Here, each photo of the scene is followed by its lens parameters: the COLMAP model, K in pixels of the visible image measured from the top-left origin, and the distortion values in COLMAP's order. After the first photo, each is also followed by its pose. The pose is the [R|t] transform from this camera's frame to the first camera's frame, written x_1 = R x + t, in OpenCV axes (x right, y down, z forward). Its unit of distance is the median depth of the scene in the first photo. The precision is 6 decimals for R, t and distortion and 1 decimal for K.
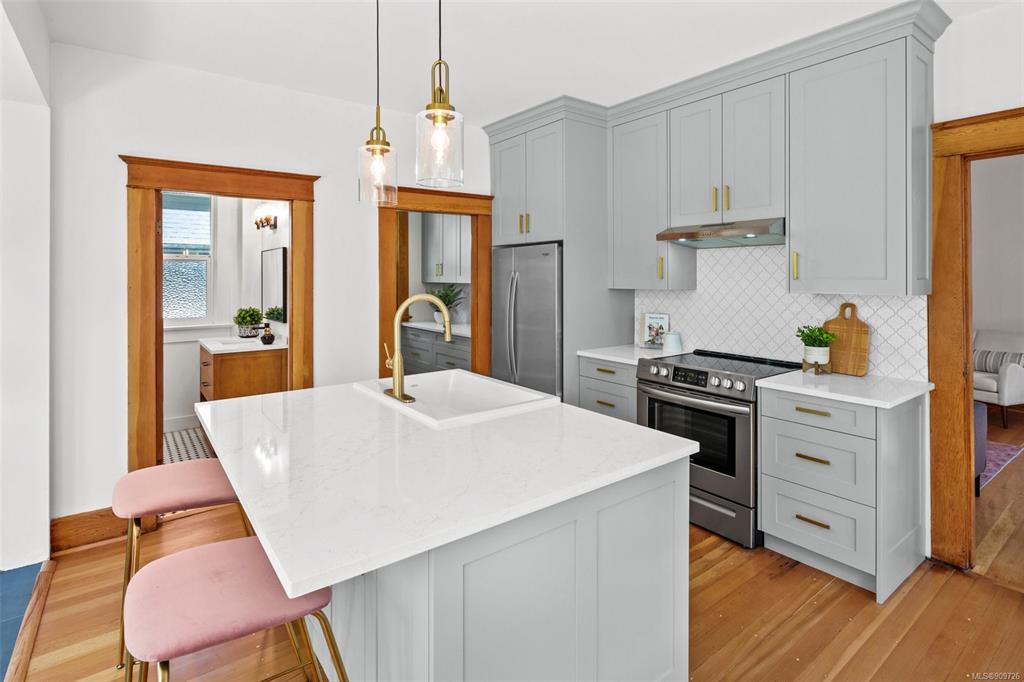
lens RADIAL K [[510.7, 0, 513.6], [0, 510.7, 283.7], [0, 0, 1]] dist [0.003741, -0.000571]
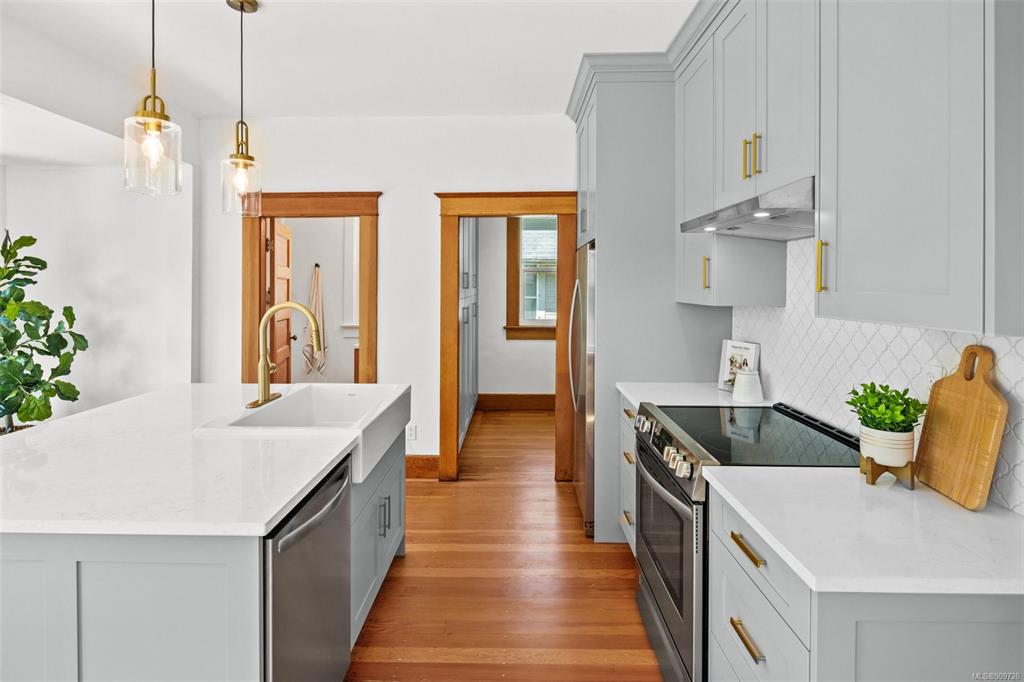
lens RADIAL K [[510.7, 0, 513.6], [0, 510.7, 283.7], [0, 0, 1]] dist [0.003741, -0.000571]
pose [[0.788313, 0.000740, -0.615274, 0.506858], [-0.011184, 0.999851, -0.013127, -0.004712], [0.615173, 0.017229, 0.788204, 0.321938]]
